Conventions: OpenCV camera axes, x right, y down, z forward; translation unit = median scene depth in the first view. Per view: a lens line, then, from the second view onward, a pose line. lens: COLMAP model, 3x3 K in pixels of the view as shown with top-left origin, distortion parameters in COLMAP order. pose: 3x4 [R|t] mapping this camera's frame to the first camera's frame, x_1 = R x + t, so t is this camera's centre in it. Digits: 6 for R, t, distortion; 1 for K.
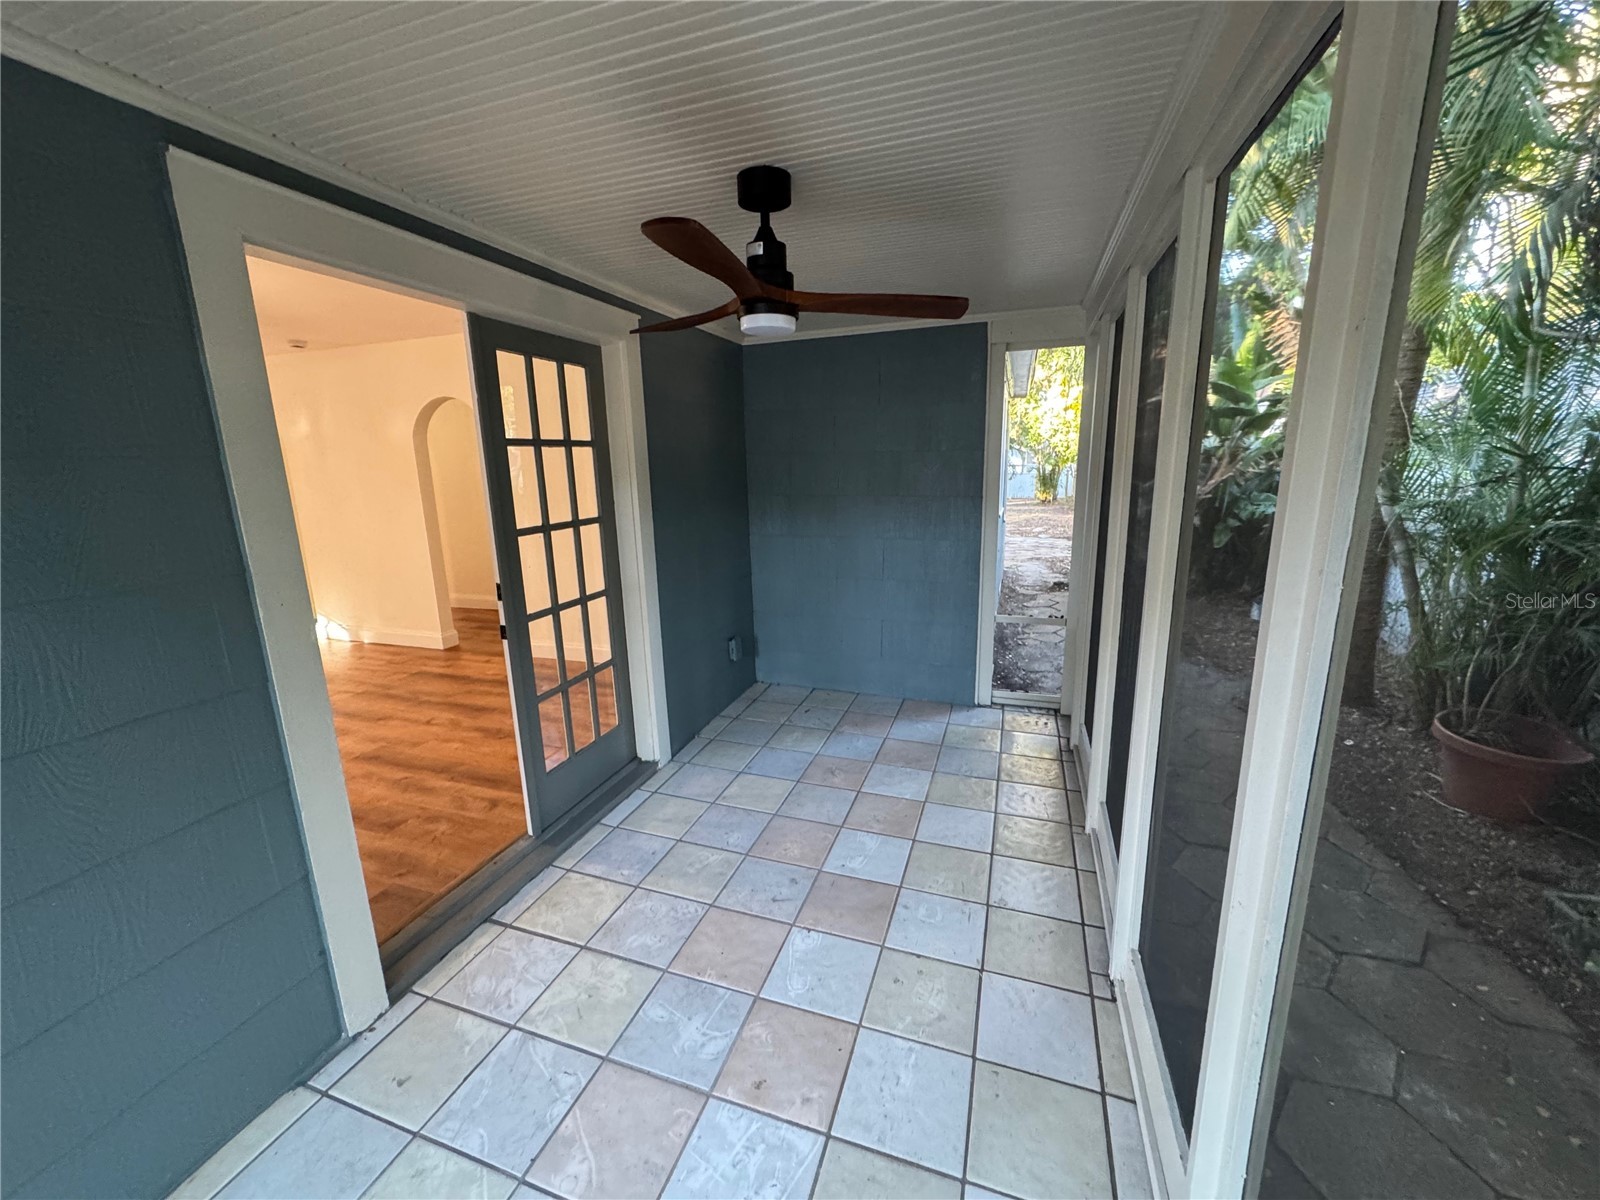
lens RADIAL K [[635.9, 0, 797.5], [0, 635.9, 598.8], [0, 0, 1]] dist [-0.003788, 0.000935]
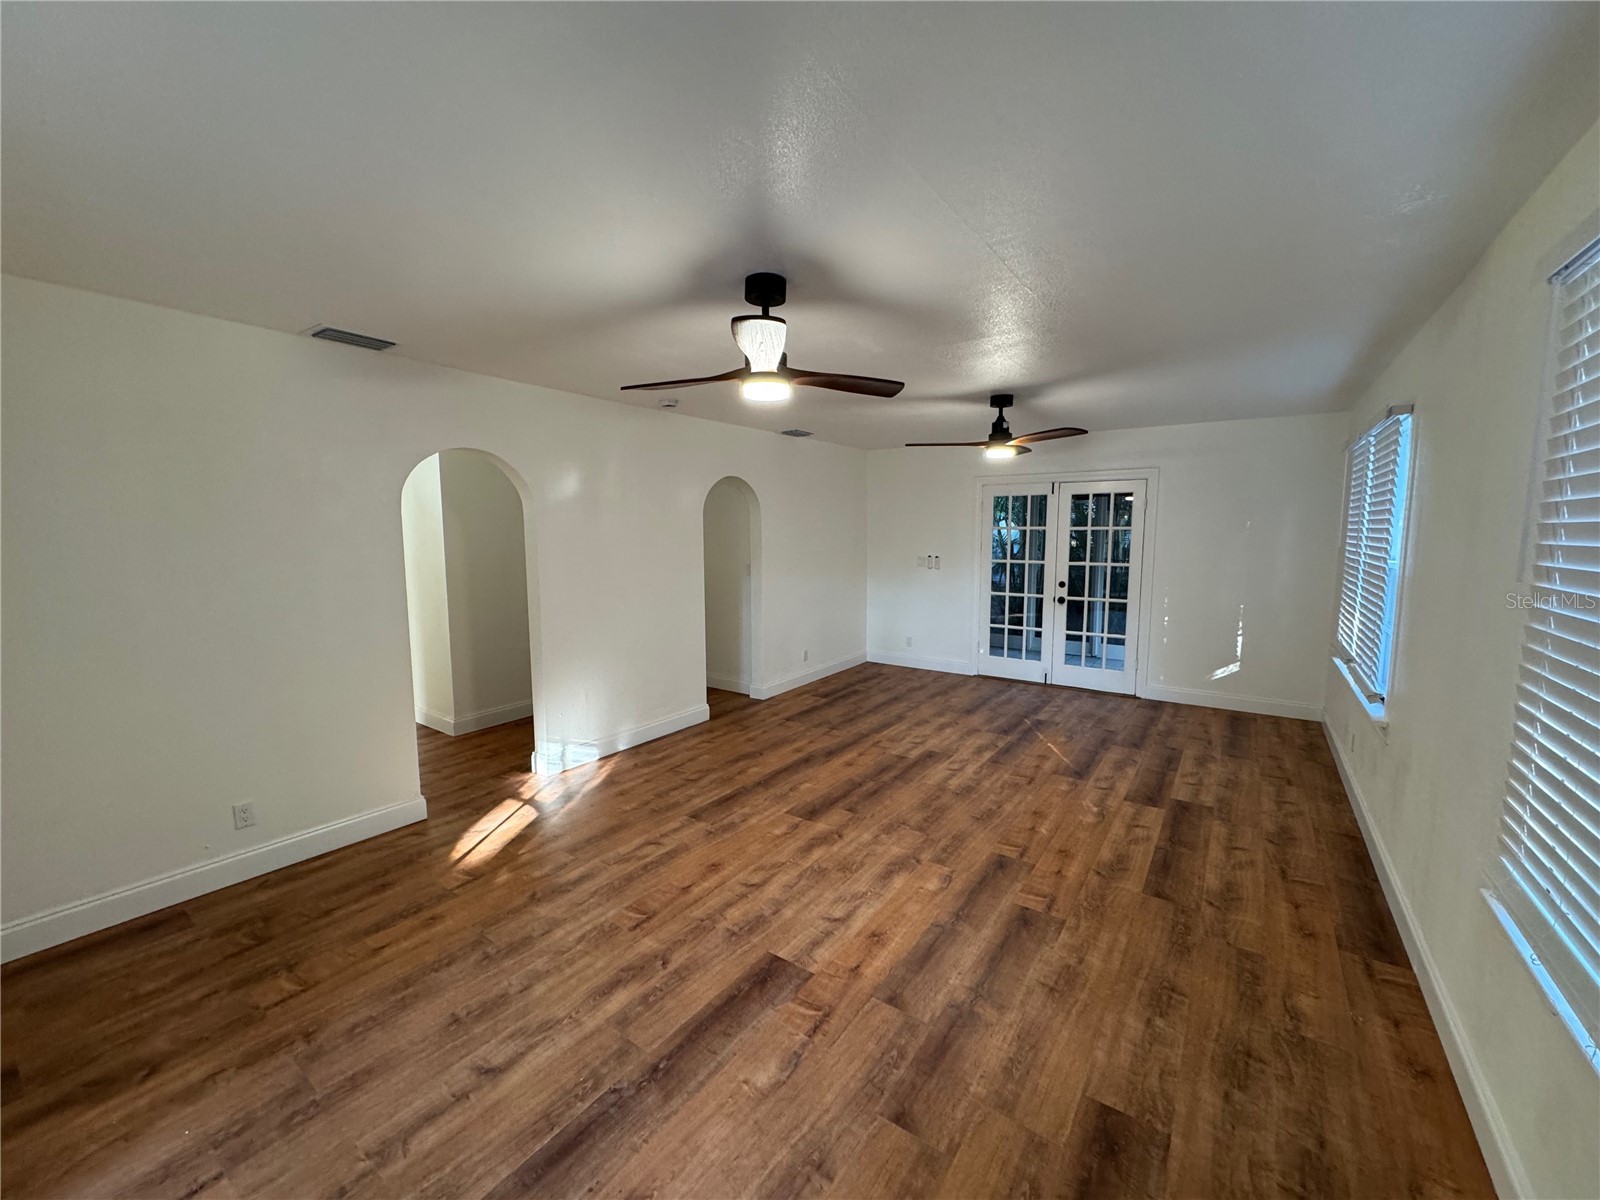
lens RADIAL K [[635.9, 0, 789.2], [0, 635.9, 608.8], [0, 0, 1]] dist [-0.003788, 0.000935]
pose [[0.291317, -0.094427, 0.951955, -1.840692], [0.206016, 0.977959, 0.033962, -0.123582], [-0.934180, 0.186224, 0.304350, 0.698549]]
